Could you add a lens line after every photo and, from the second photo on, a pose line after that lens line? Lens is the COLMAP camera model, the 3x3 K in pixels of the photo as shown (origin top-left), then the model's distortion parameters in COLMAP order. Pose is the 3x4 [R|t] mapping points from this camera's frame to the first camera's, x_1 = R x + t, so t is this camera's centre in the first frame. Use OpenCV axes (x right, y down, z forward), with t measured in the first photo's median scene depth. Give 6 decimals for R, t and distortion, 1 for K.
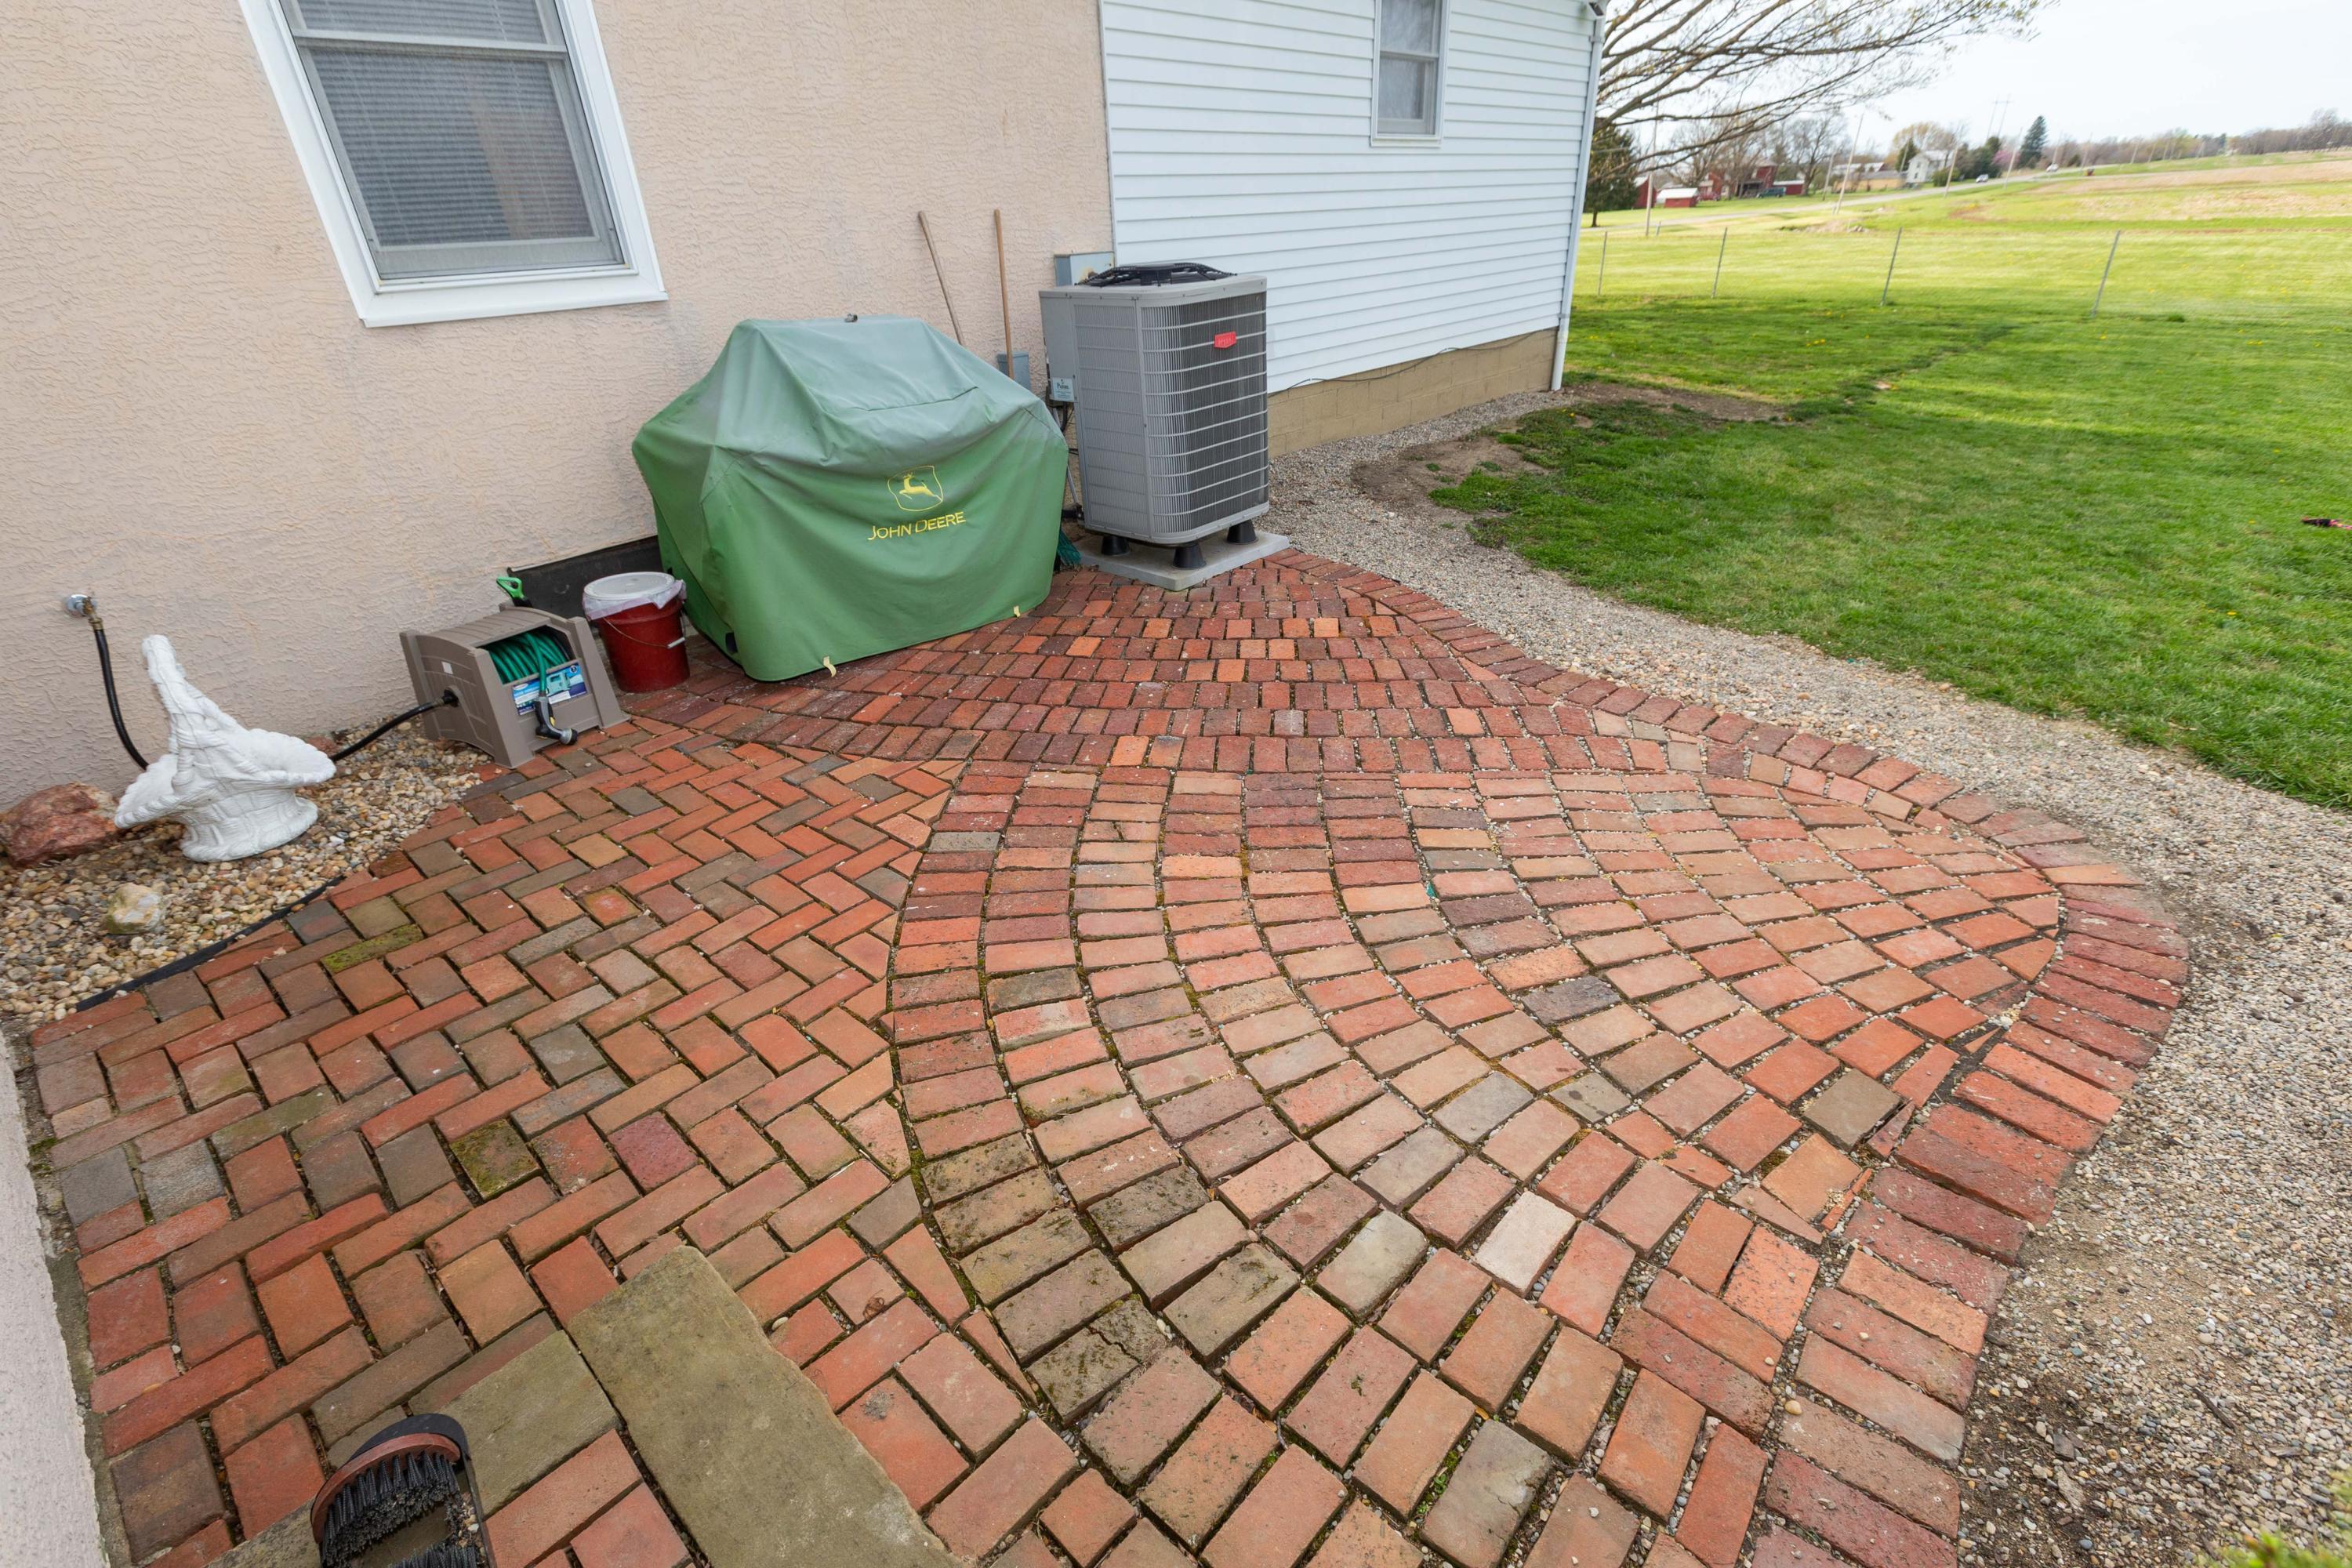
lens RADIAL K [[1053.4, 0, 1183.8], [0, 1053.4, 783.0], [0, 0, 1]] dist [-0.001325, -0.000602]
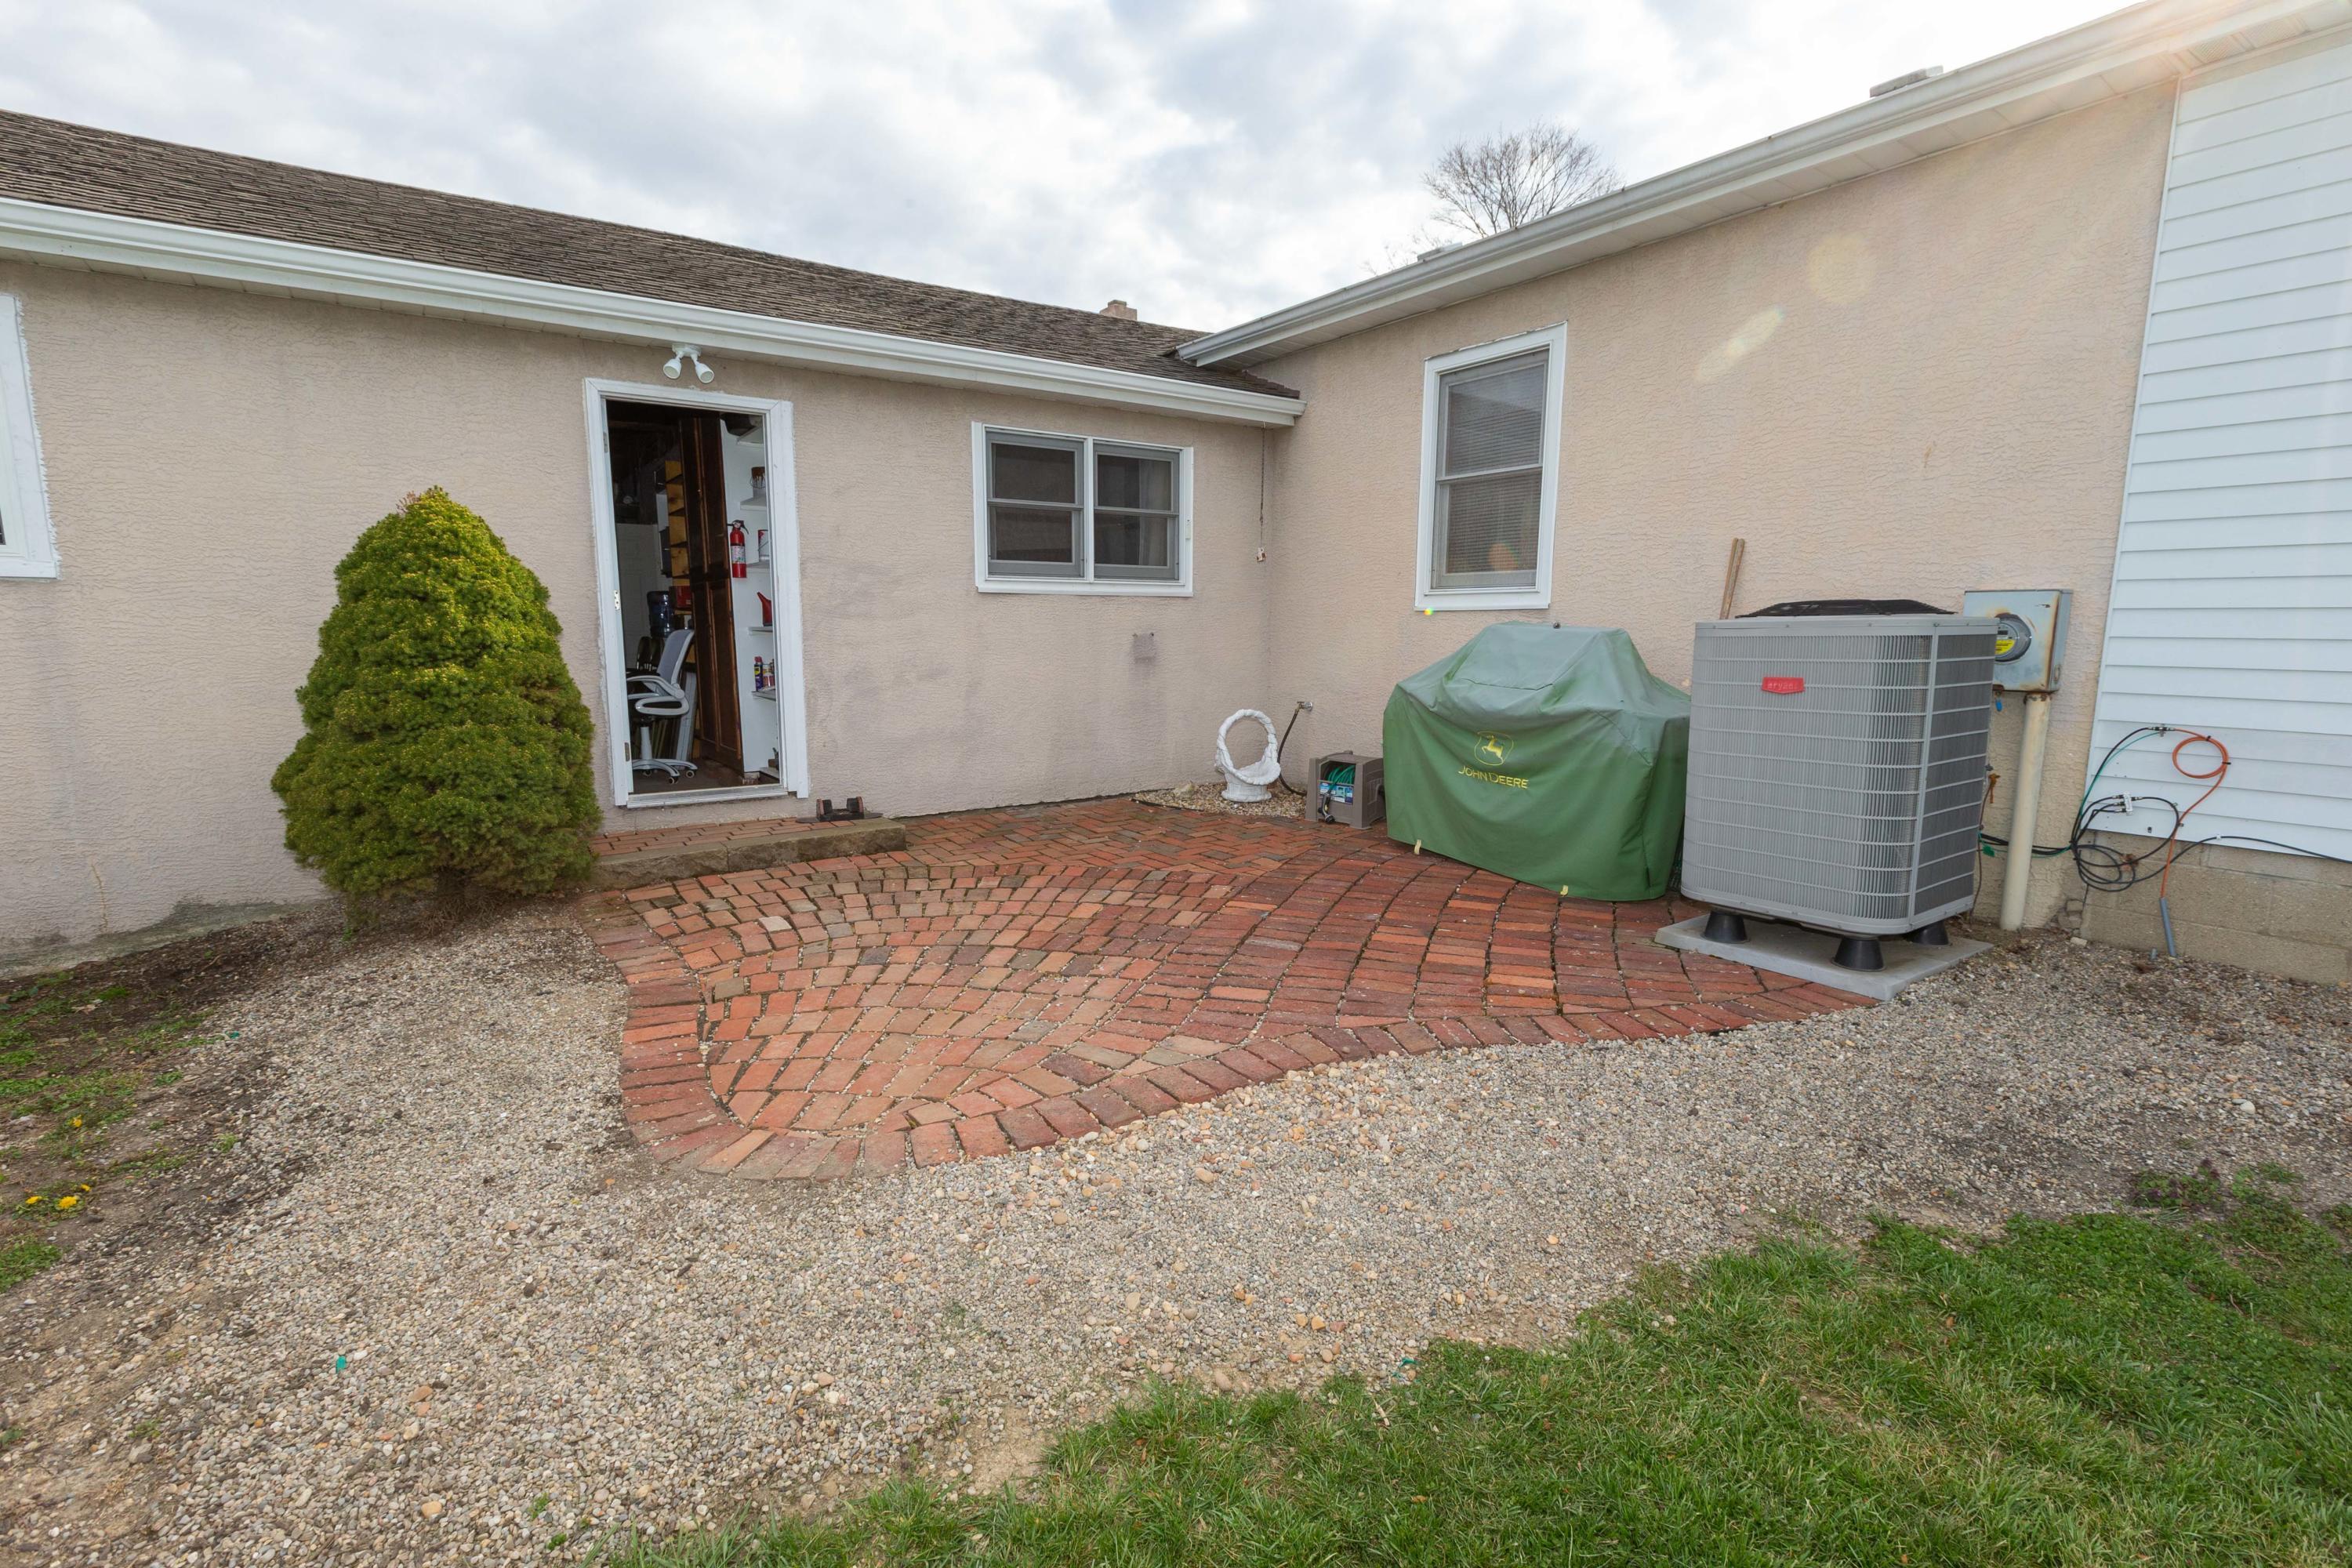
lens RADIAL K [[1053.4, 0, 1183.8], [0, 1053.4, 783.0], [0, 0, 1]] dist [-0.001325, -0.000602]
pose [[-0.213250, 0.190821, -0.958181, 1.472676], [-0.456154, 0.847836, 0.270366, -0.584828], [0.863972, 0.494734, -0.093757, 1.145323]]
